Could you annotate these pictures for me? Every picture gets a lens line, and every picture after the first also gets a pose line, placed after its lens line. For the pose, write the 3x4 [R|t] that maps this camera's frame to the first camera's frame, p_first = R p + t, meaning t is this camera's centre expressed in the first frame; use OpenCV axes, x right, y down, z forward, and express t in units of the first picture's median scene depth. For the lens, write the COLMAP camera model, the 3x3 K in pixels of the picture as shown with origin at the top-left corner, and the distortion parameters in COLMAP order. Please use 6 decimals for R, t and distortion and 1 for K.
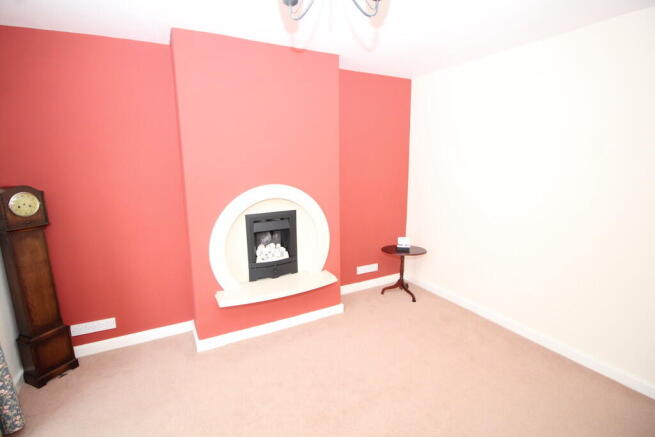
lens RADIAL K [[308.5, 0, 321.7], [0, 308.5, 215.2], [0, 0, 1]] dist [0.000454, -0.013815]
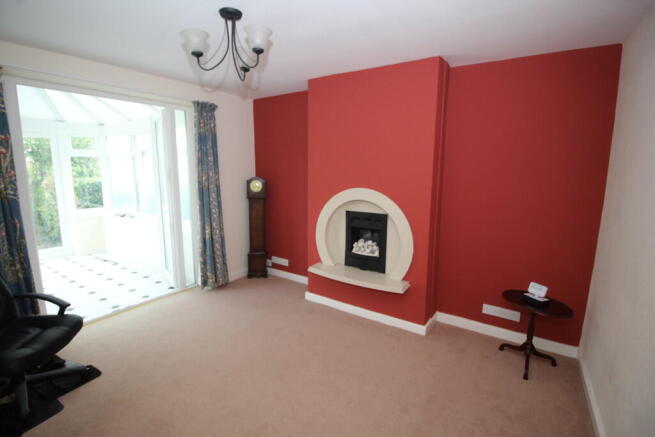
lens RADIAL K [[308.5, 0, 321.7], [0, 308.5, 215.2], [0, 0, 1]] dist [0.000454, -0.013815]
pose [[0.468165, 0.154878, -0.869962, 0.763102], [-0.171581, 0.981715, 0.082438, -0.066043], [0.866822, 0.110674, 0.486179, 0.300058]]
